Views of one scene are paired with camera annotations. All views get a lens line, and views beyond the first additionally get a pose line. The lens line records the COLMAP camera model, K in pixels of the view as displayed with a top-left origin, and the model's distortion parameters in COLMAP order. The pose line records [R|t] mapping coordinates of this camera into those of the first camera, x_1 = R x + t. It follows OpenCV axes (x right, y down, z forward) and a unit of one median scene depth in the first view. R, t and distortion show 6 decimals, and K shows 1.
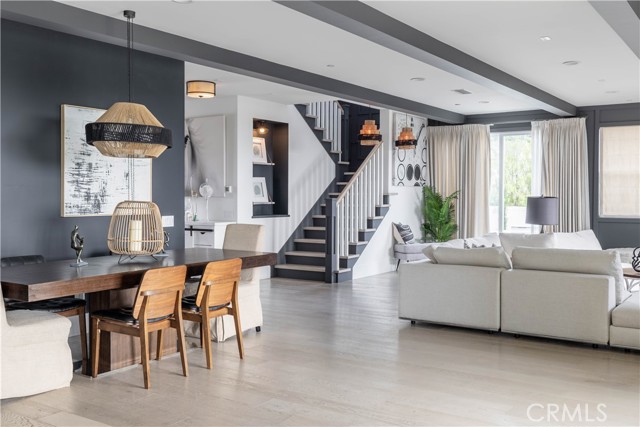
lens RADIAL K [[673.2, 0, 320.0], [0, 673.2, 213.5], [0, 0, 1]] dist [-0.008714, -0.003711]
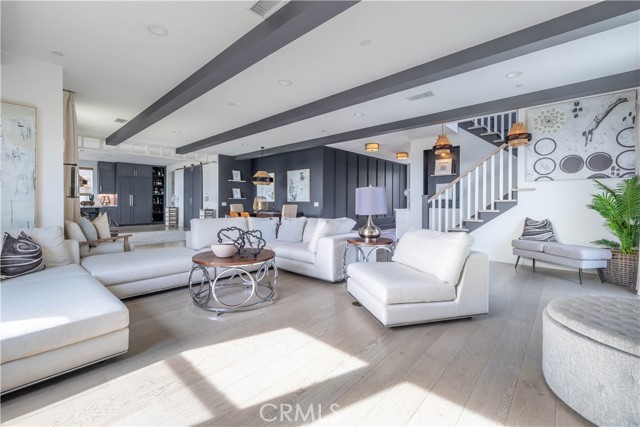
lens RADIAL K [[270.1, 0, 318.4], [0, 270.1, 204.4], [0, 0, 1]] dist [-0.000223, -0.000150]
pose [[-0.161365, 0.005820, -0.986878, 0.572446], [-0.030623, 0.999472, 0.010901, -0.000863], [0.986420, 0.031981, -0.161102, 0.763206]]
